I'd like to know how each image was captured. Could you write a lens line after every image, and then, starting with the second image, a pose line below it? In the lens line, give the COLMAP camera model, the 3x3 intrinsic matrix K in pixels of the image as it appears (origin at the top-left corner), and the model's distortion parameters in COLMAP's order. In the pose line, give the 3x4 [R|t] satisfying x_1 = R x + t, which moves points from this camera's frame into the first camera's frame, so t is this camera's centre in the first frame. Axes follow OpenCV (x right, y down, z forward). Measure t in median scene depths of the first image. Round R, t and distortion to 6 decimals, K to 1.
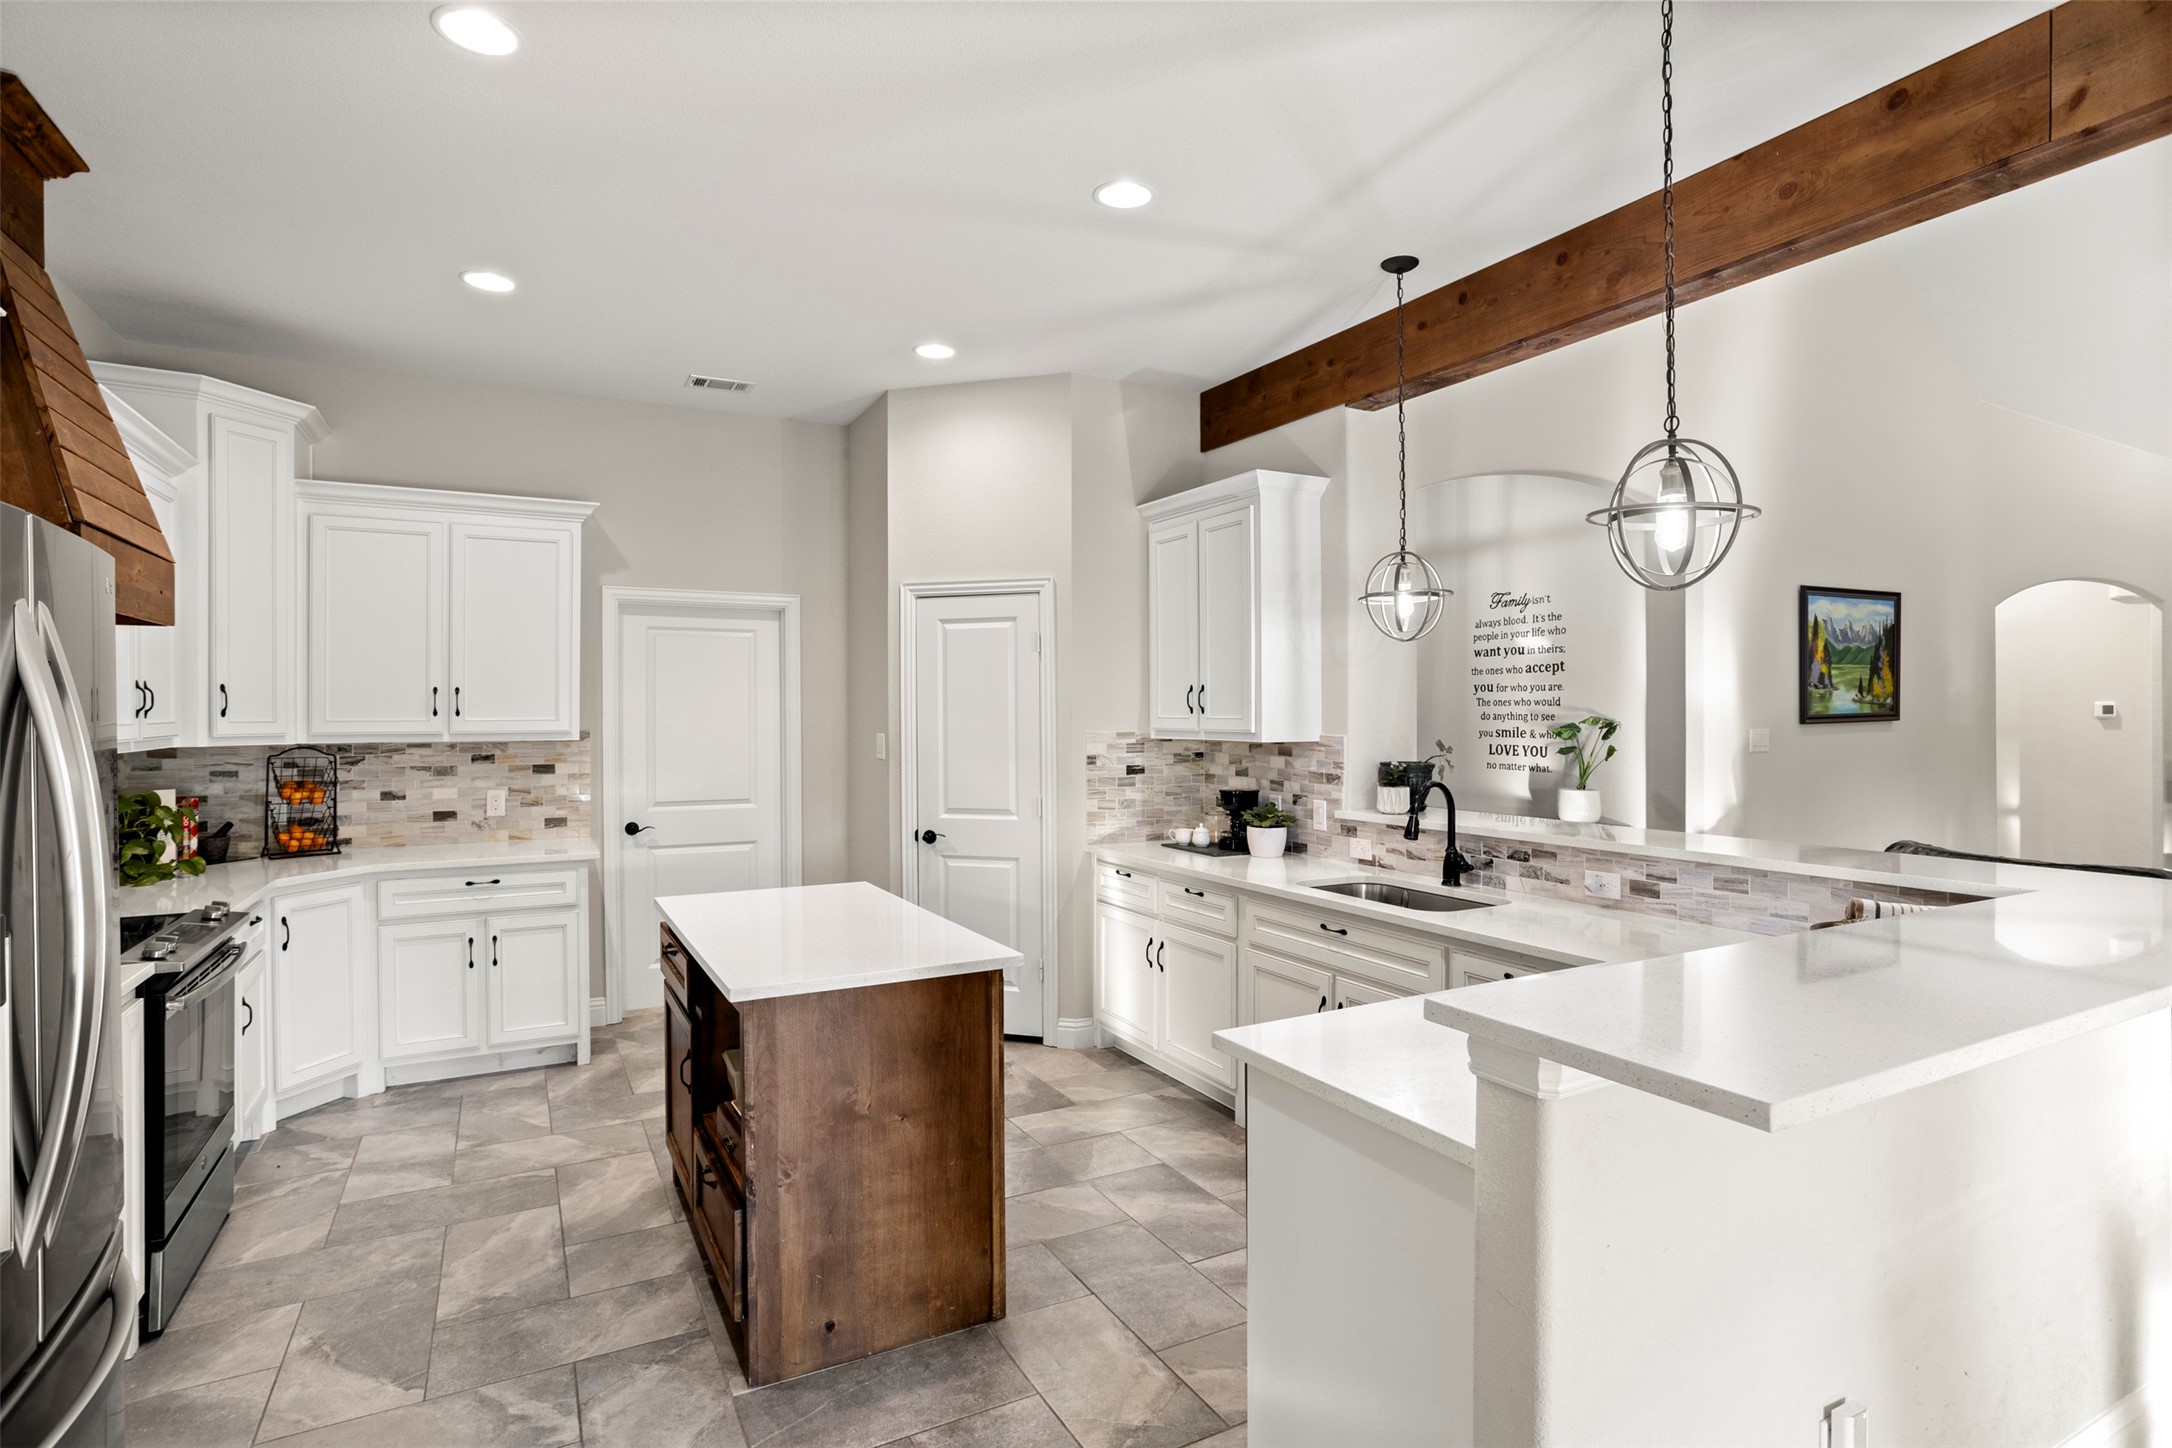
lens RADIAL K [[1078.7, 0, 1078.1], [0, 1078.7, 712.5], [0, 0, 1]] dist [-0.050900, 0.027757]
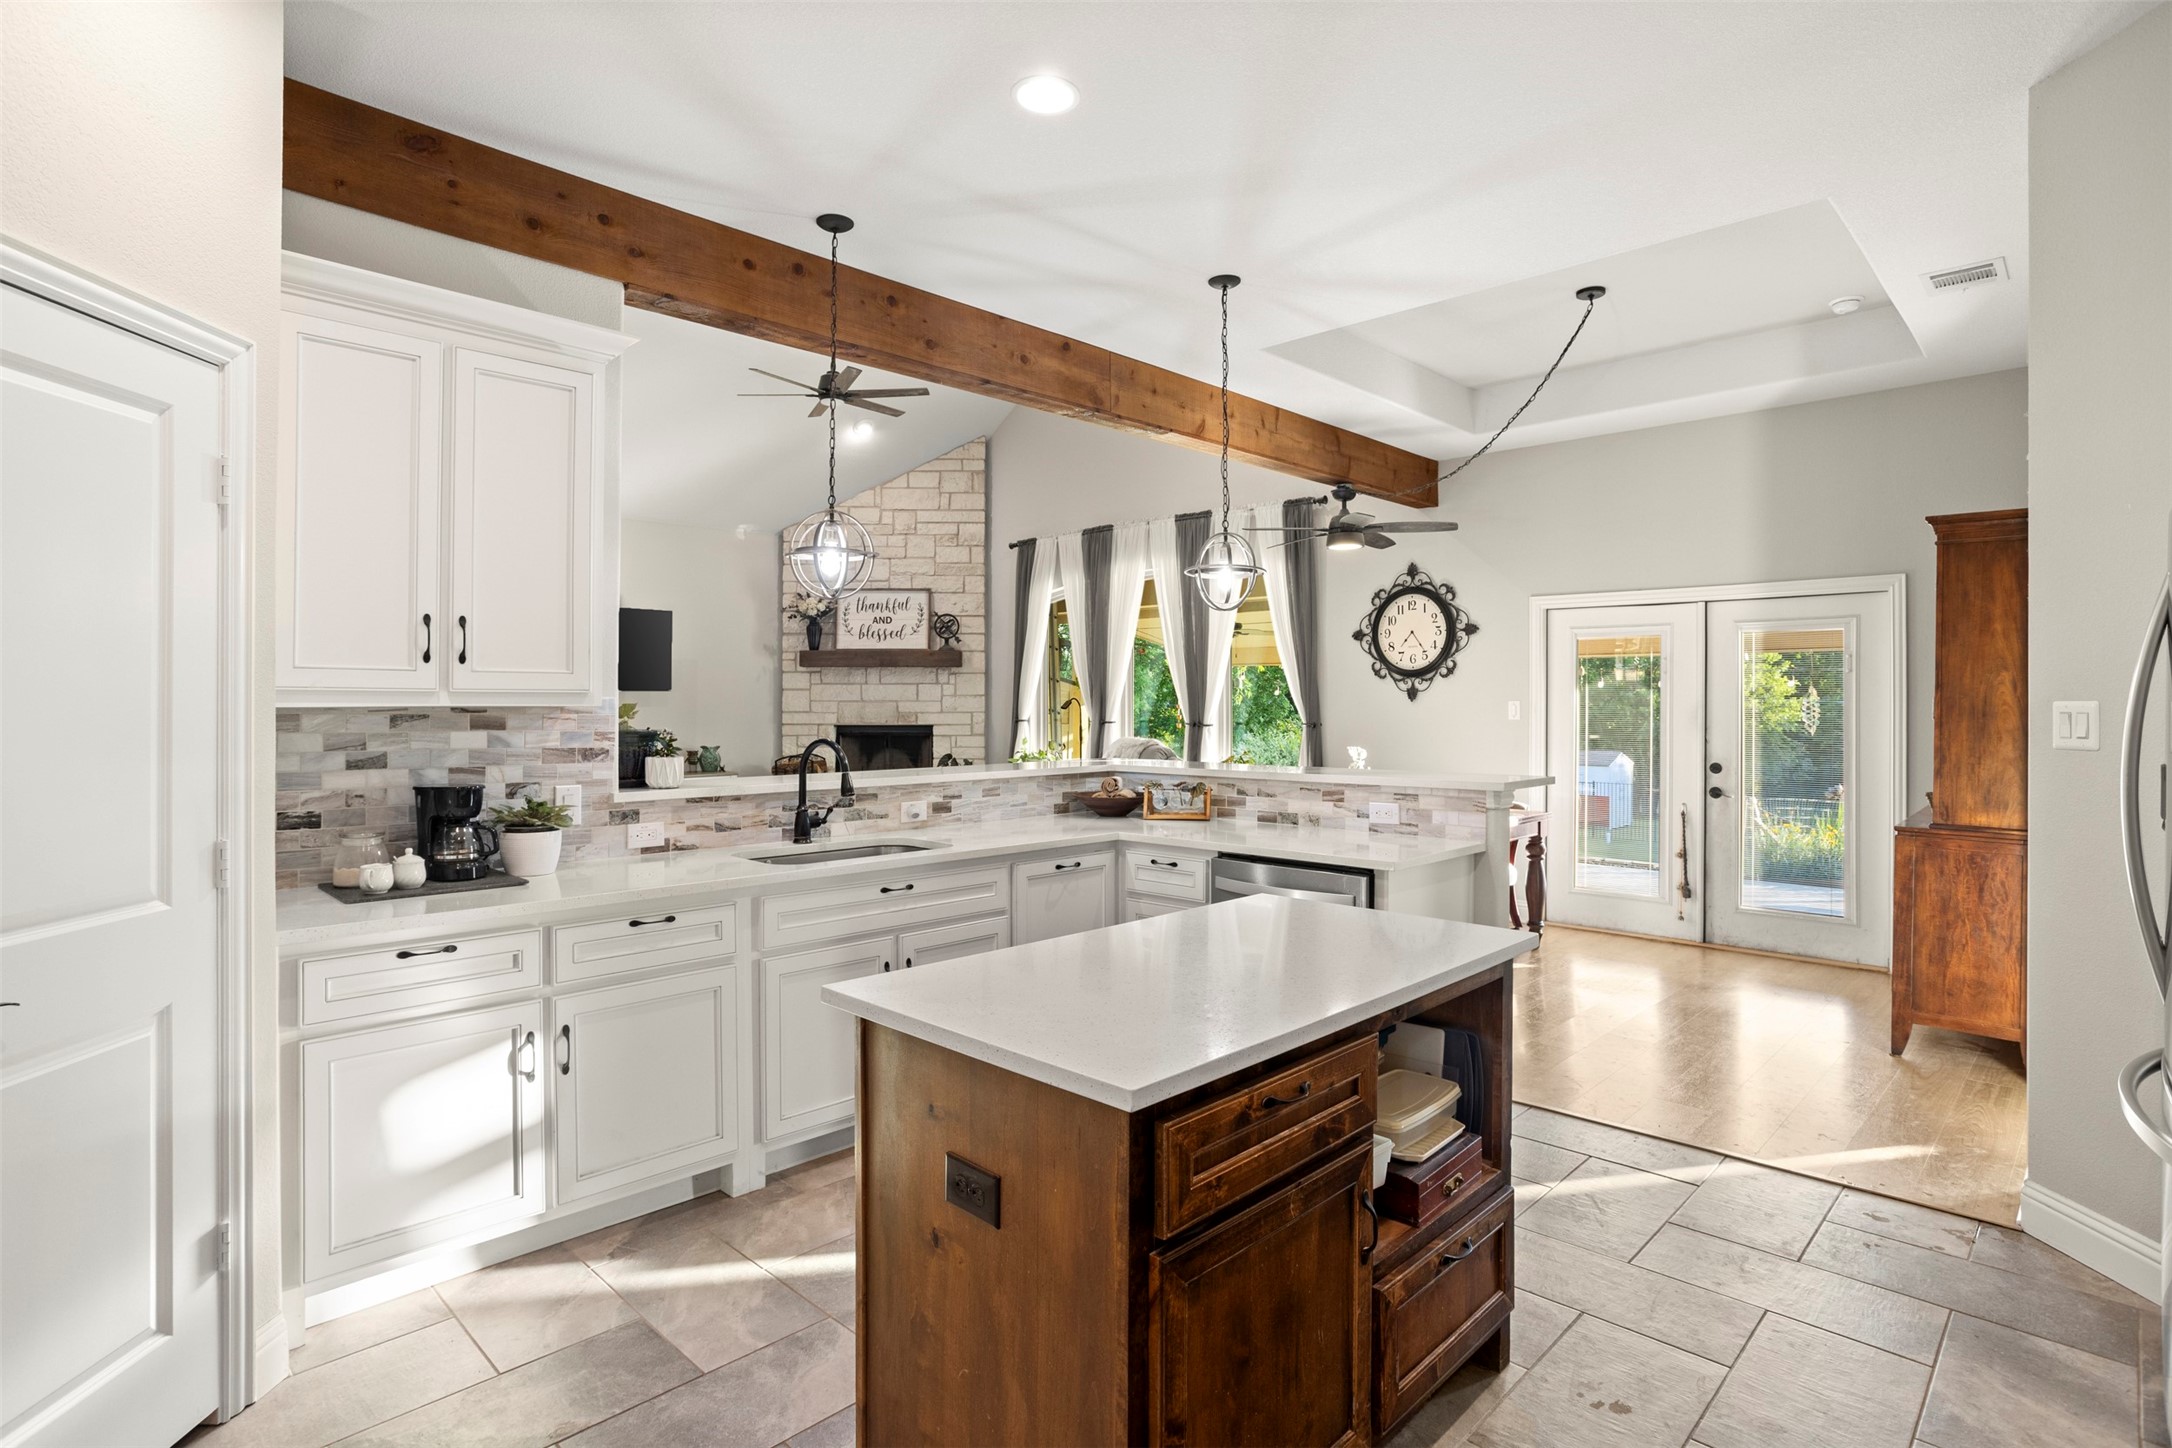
lens RADIAL K [[1096.0, 0, 1075.6], [0, 1096.0, 692.2], [0, 0, 1]] dist [-0.056807, 0.030339]
pose [[-0.295540, 0.011848, 0.955257, -0.533343], [0.000018, 0.999923, -0.012396, 0.023513], [-0.955330, -0.003646, -0.295518, 0.789462]]
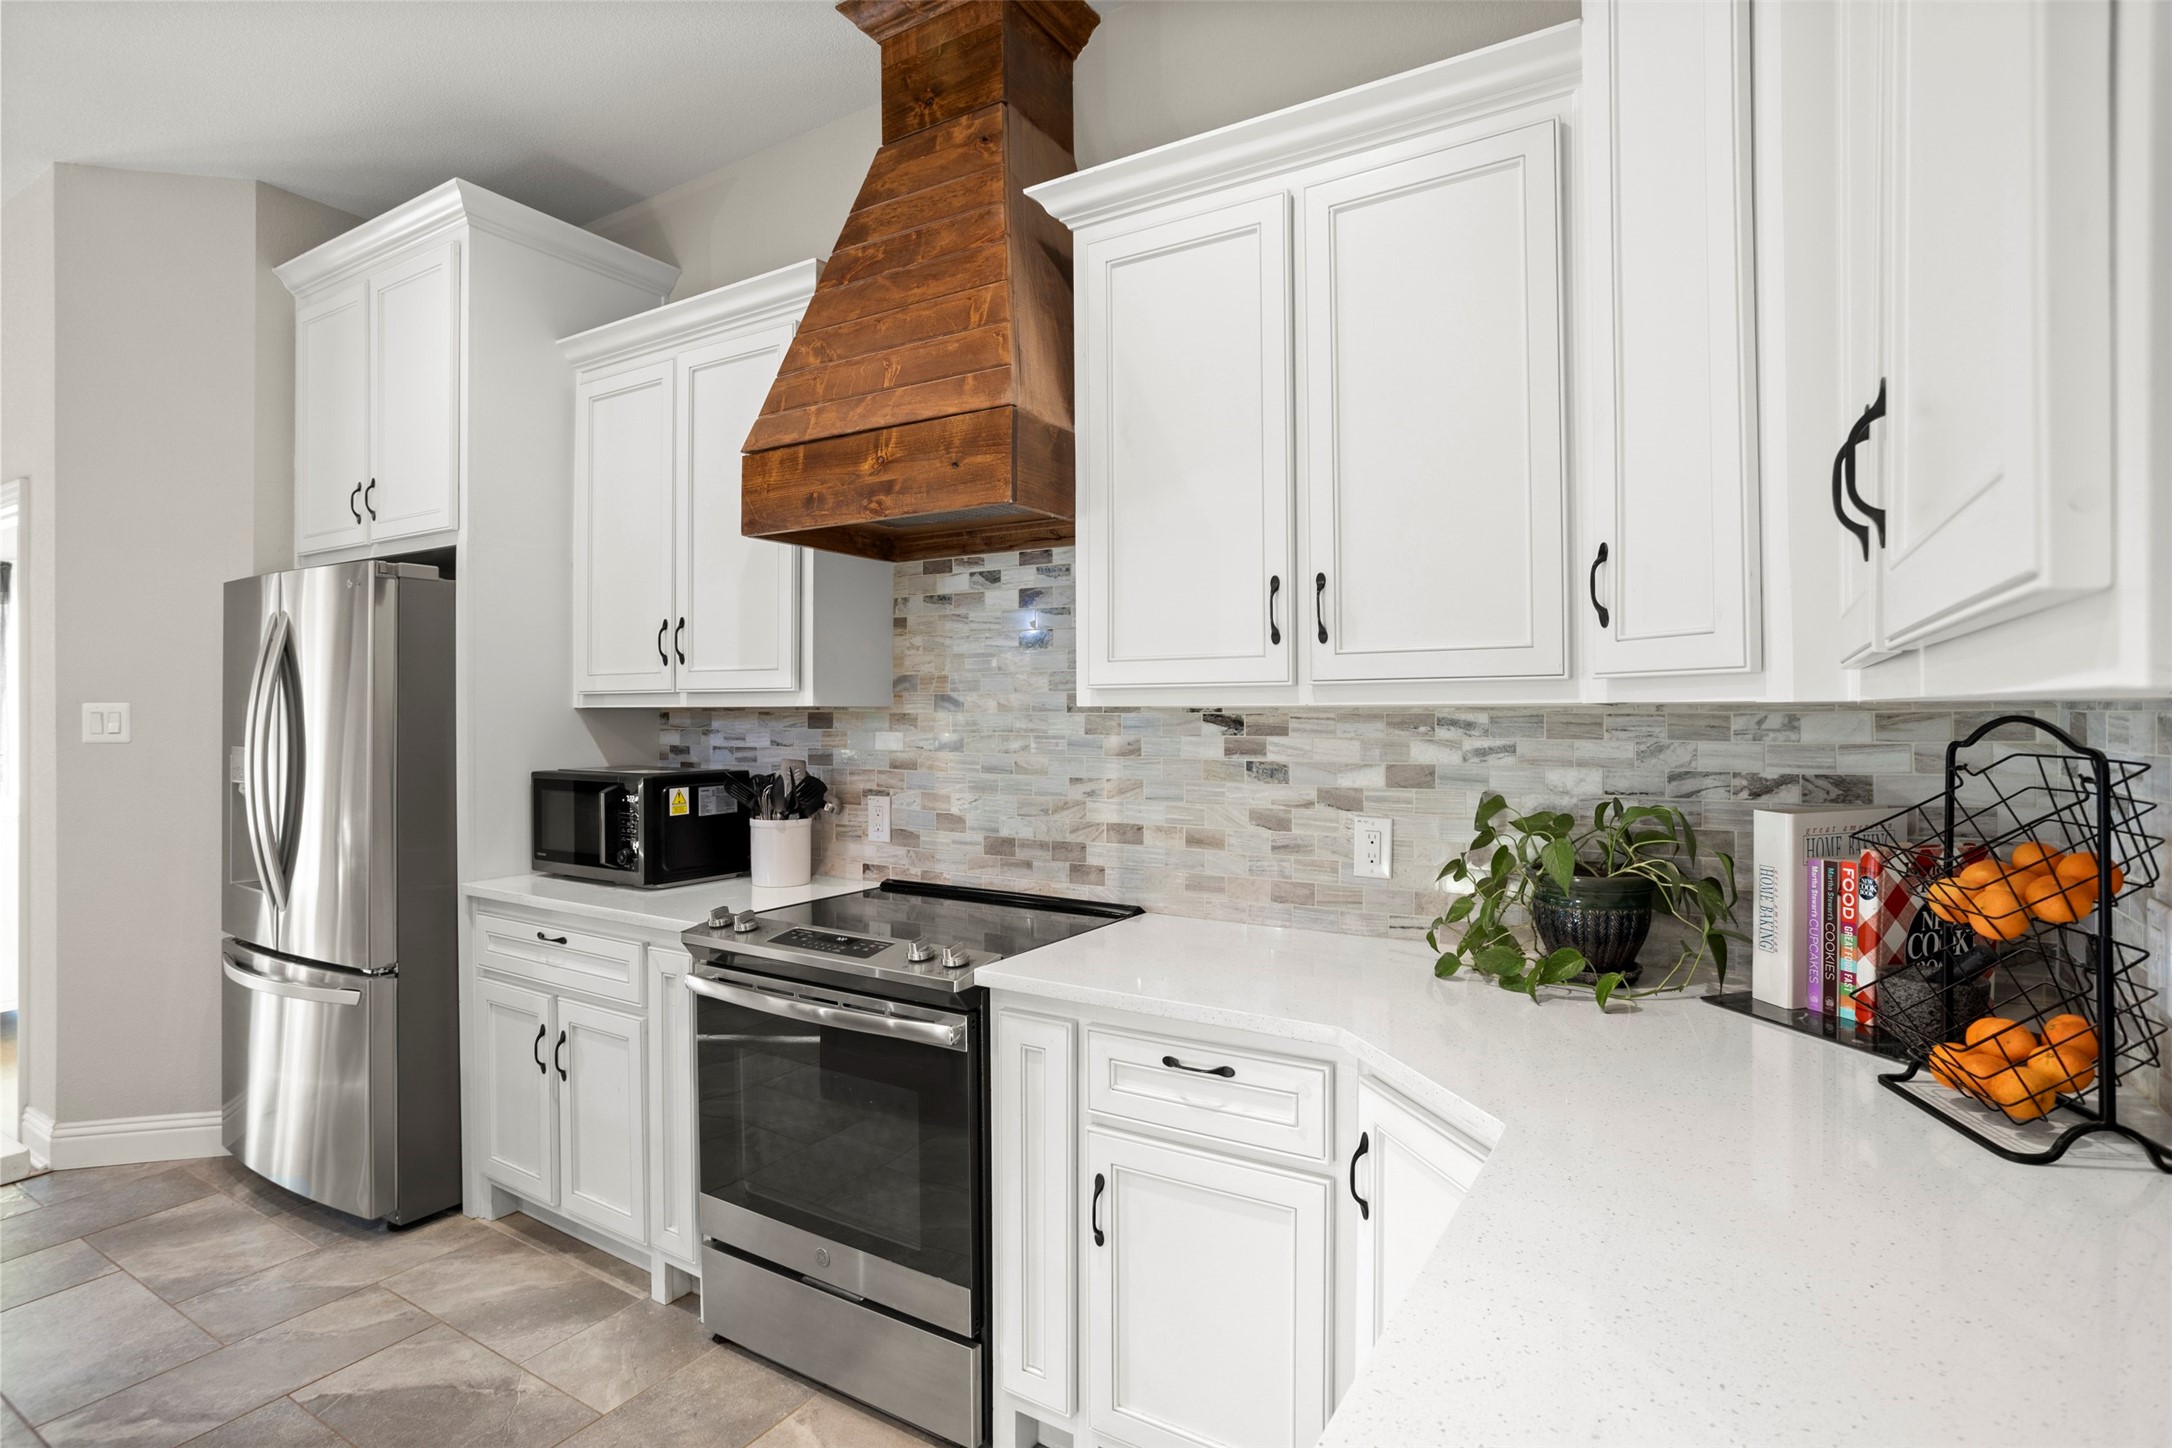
lens RADIAL K [[1087.9, 0, 1073.3], [0, 1087.9, 711.5], [0, 0, 1]] dist [-0.058737, 0.035829]
pose [[-0.869291, 0.005444, -0.494271, -0.356045], [0.004068, 0.999984, 0.003859, 0.026675], [0.494284, 0.001344, -0.869300, 1.000786]]
